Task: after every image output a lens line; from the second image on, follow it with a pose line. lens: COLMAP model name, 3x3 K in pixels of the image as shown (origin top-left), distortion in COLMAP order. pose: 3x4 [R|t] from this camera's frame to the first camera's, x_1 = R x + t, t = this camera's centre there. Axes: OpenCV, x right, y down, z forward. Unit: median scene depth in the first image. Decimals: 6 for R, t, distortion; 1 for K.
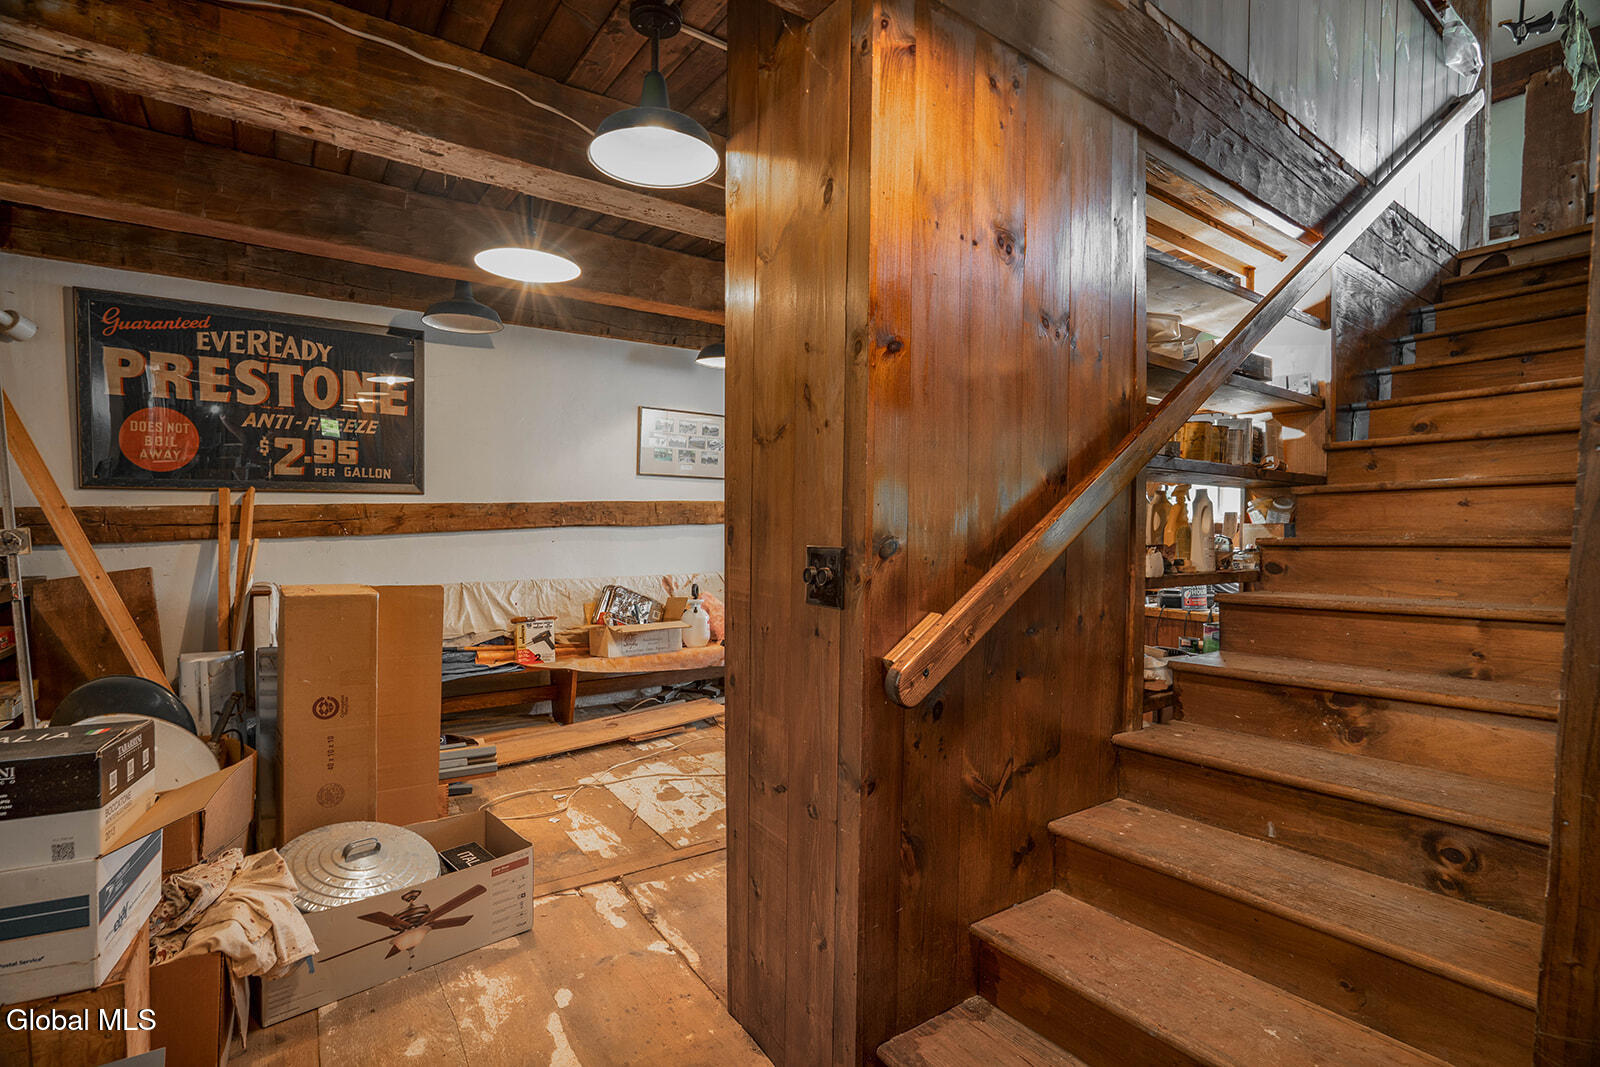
lens RADIAL K [[731.4, 0, 797.1], [0, 731.4, 536.9], [0, 0, 1]] dist [-0.012261, 0.001599]
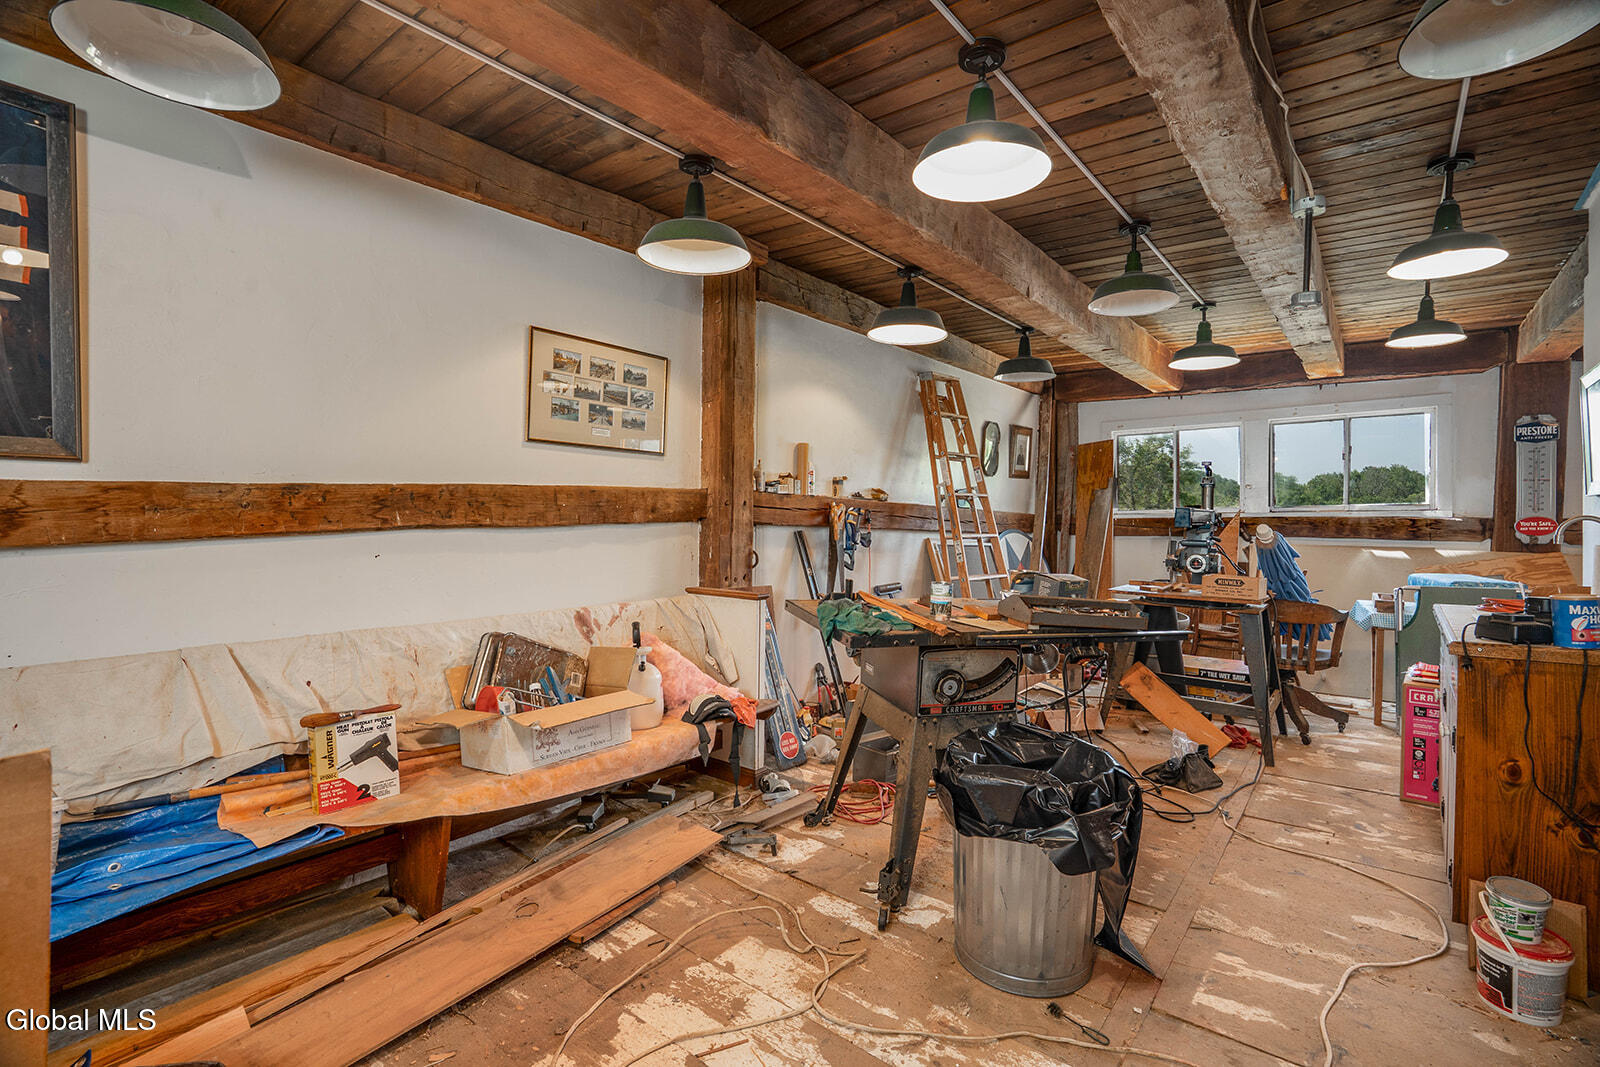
lens RADIAL K [[731.4, 0, 796.8], [0, 731.4, 534.4], [0, 0, 1]] dist [-0.012261, 0.001599]
pose [[0.957982, -0.006337, 0.286757, -0.200394], [0.005057, 0.999974, 0.005206, -0.011907], [-0.286782, -0.003537, 0.957989, 0.412165]]
